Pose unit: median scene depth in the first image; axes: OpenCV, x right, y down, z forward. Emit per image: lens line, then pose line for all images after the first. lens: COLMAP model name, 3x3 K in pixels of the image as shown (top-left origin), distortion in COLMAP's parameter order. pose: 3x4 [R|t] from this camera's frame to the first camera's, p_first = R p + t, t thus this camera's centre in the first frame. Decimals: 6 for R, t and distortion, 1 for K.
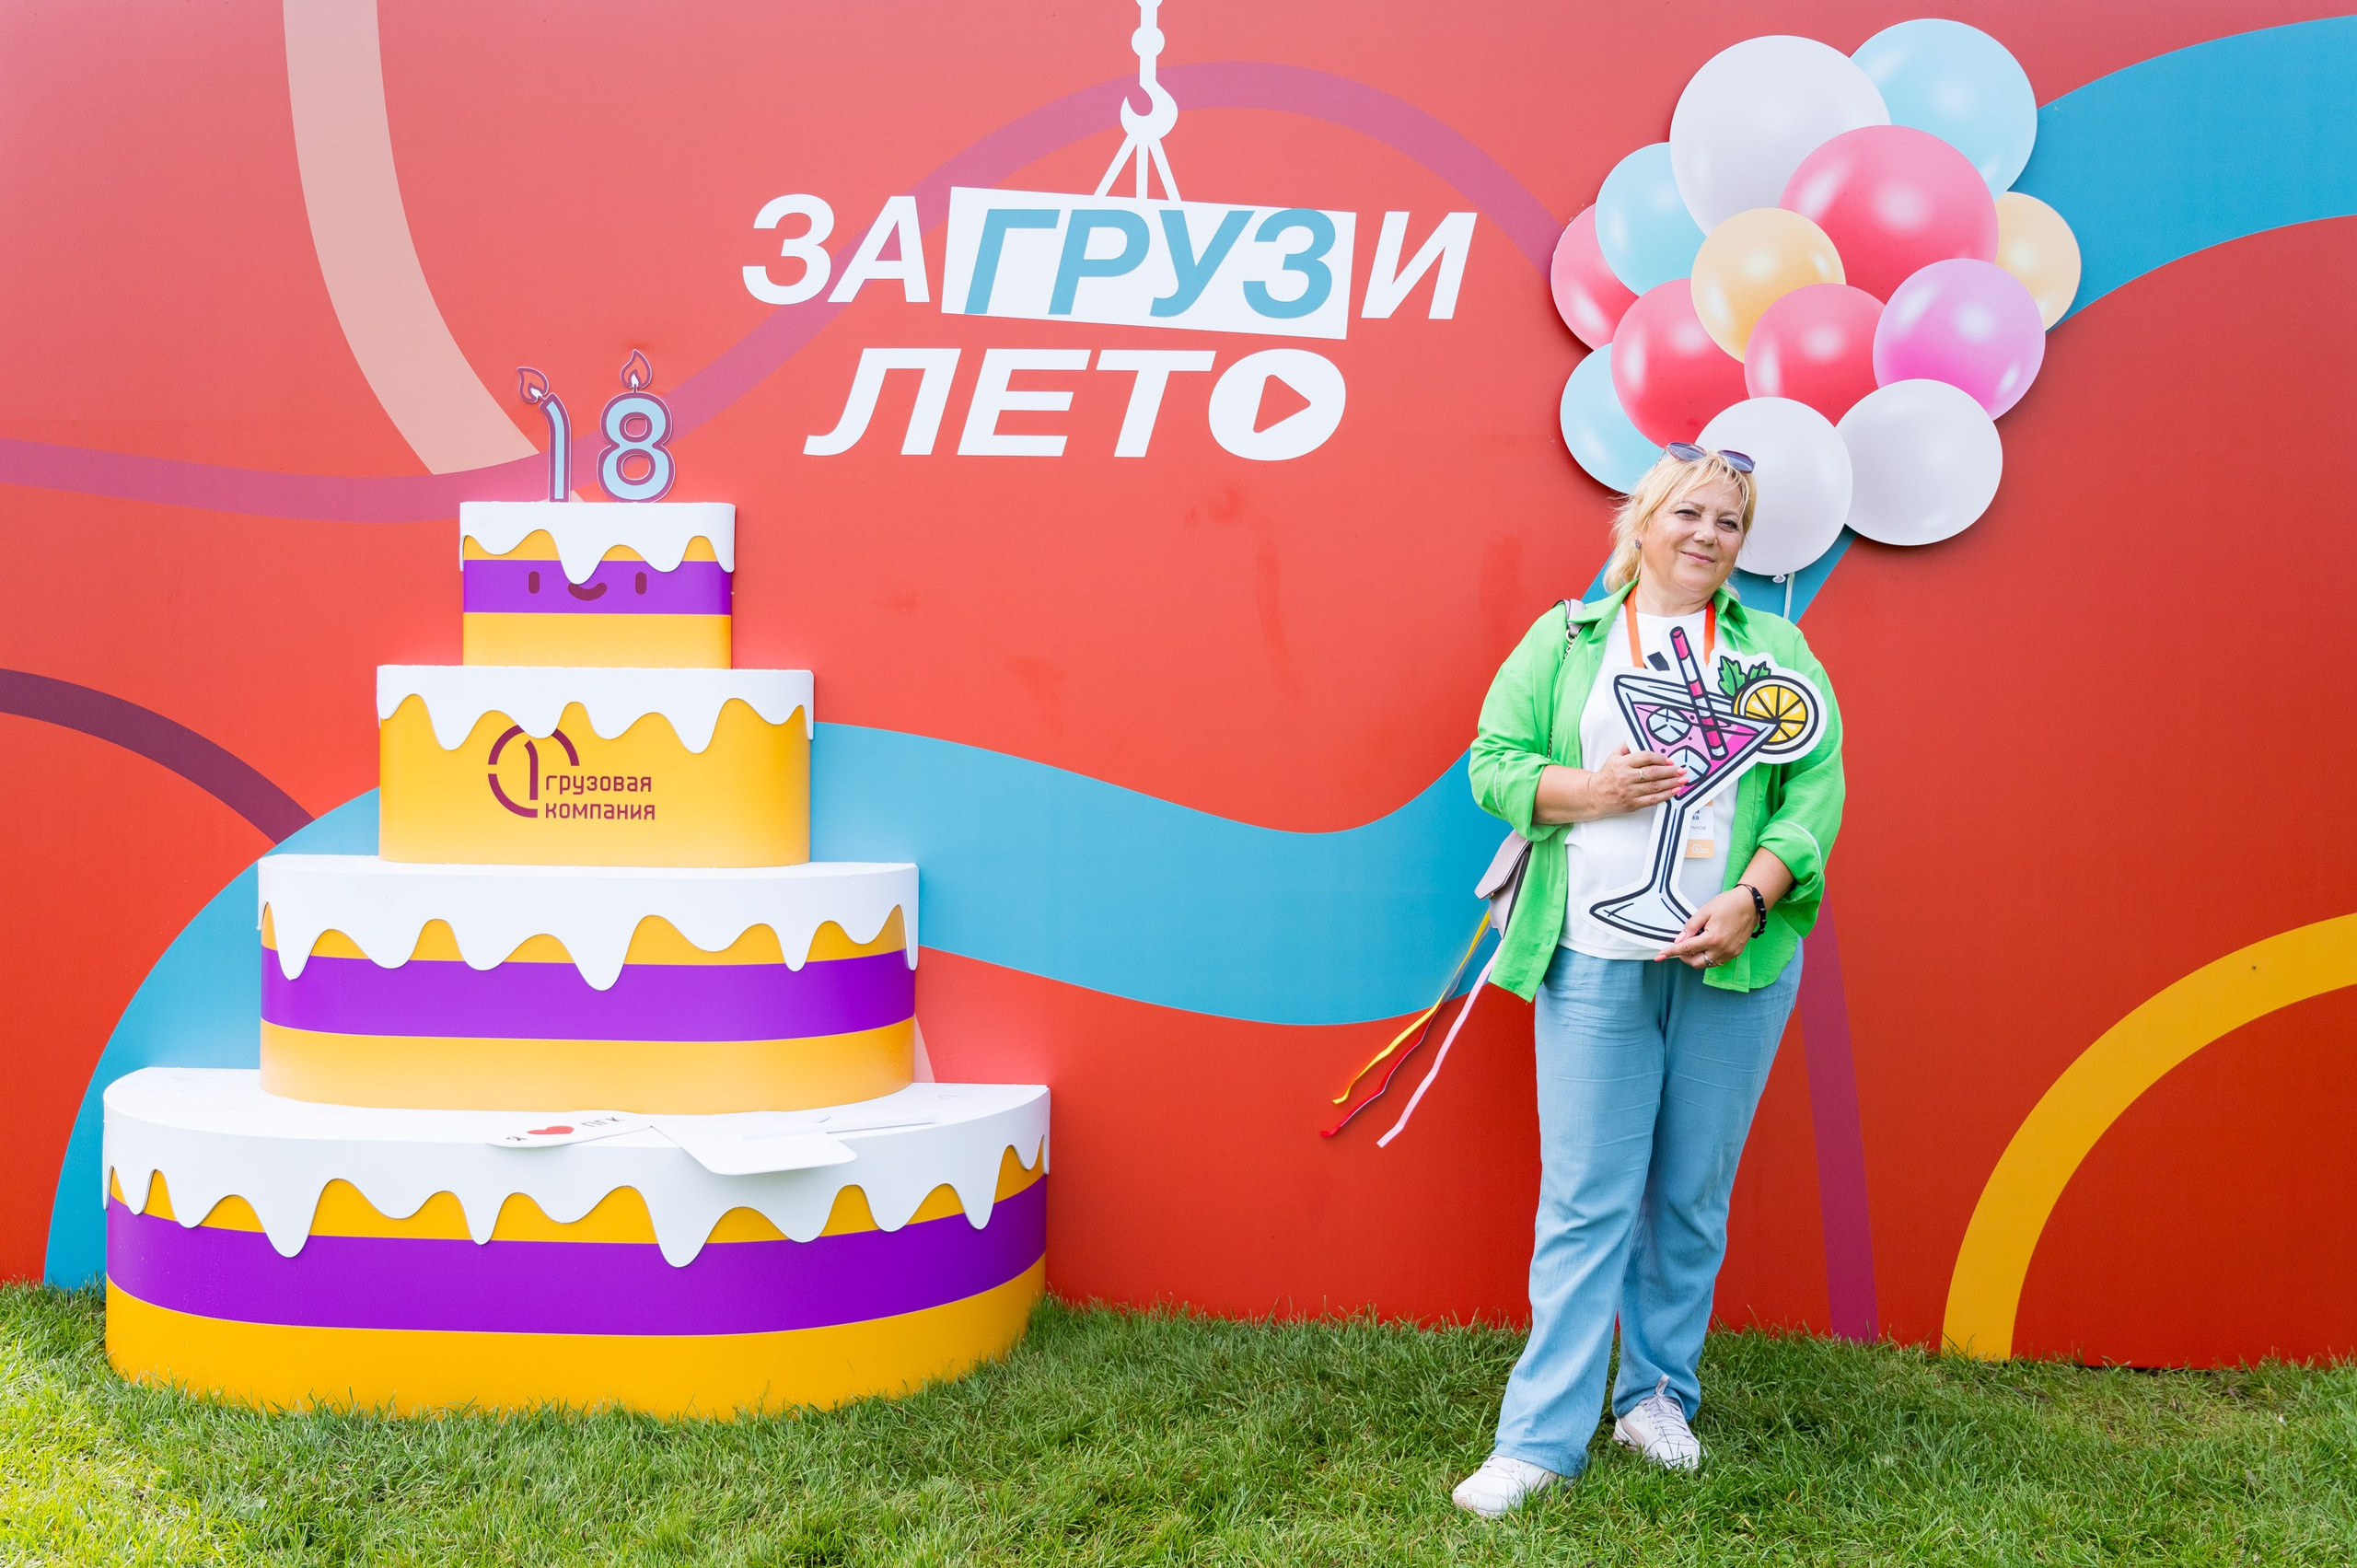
lens RADIAL K [[2063.6, 0, 1141.5], [0, 2063.6, 704.5], [0, 0, 1]] dist [-0.005126, -0.002173]
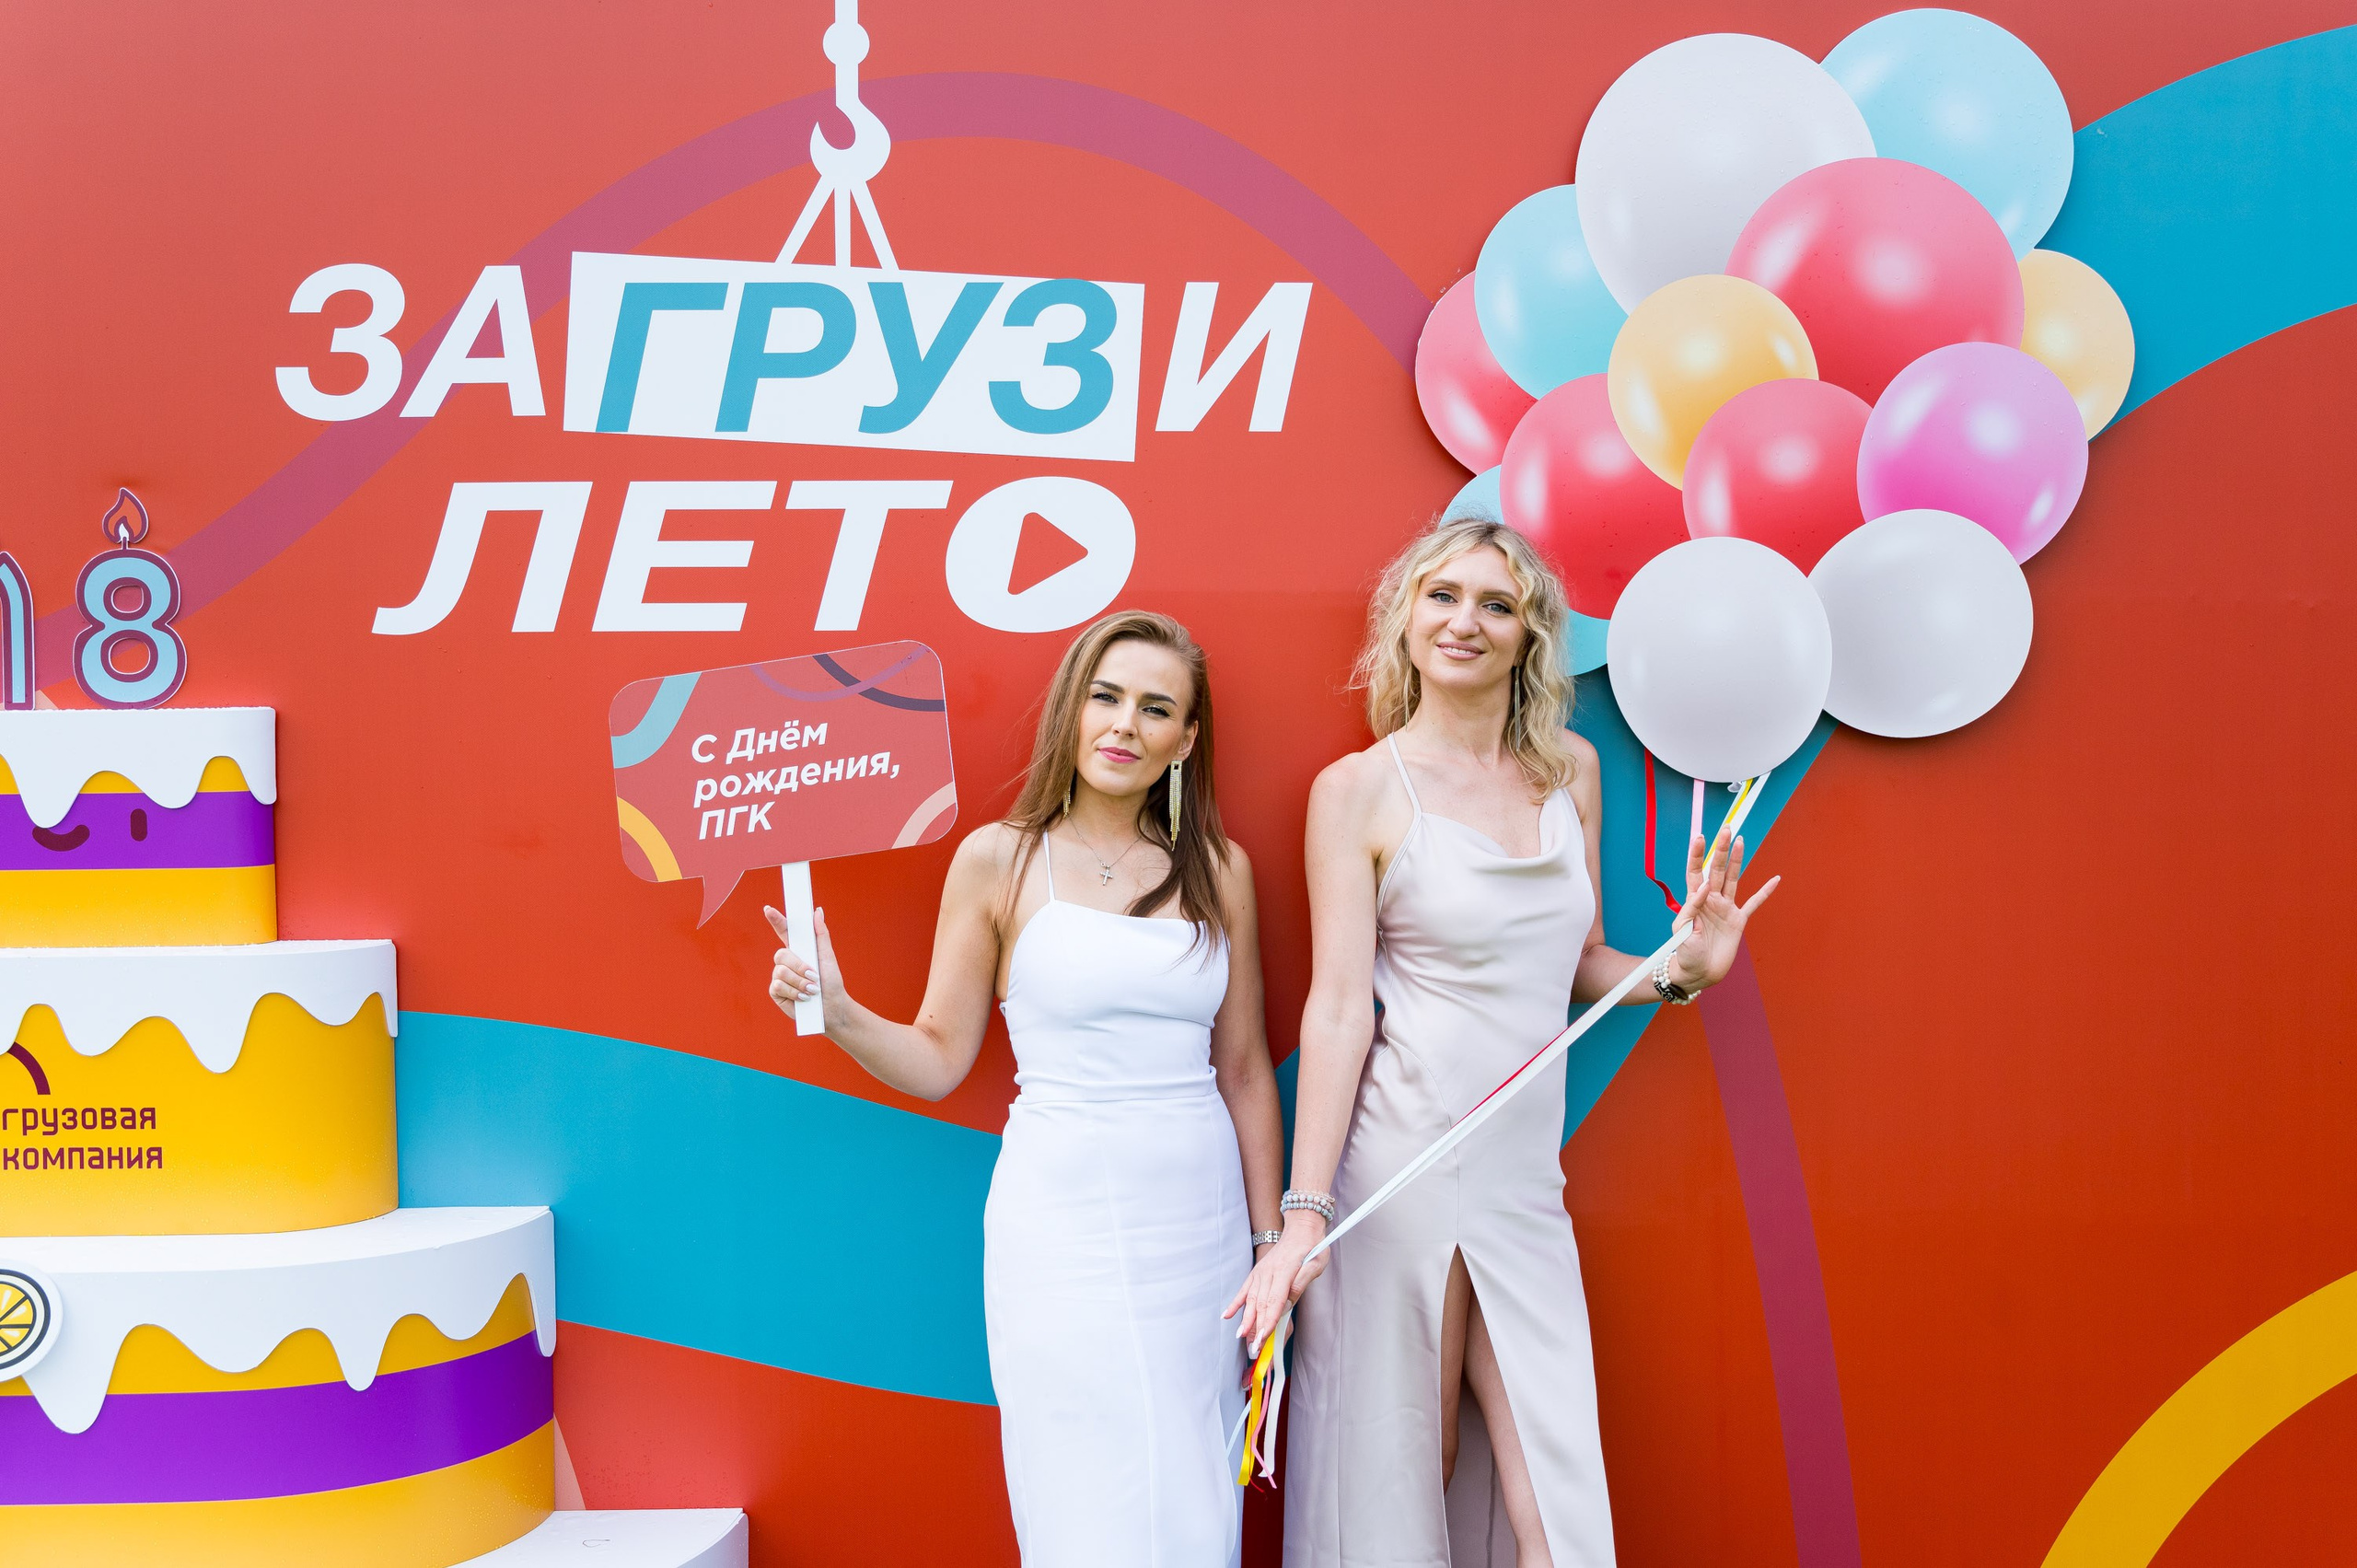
lens RADIAL K [[2554.1, 0, 1188.4], [0, 2554.1, 785.0], [0, 0, 1]] dist [0.004081, 0.000000]
pose [[0.997827, -0.023408, 0.061595, 0.060406], [0.021876, 0.999437, 0.025431, -0.086867], [-0.062155, -0.024029, 0.997777, 0.111460]]
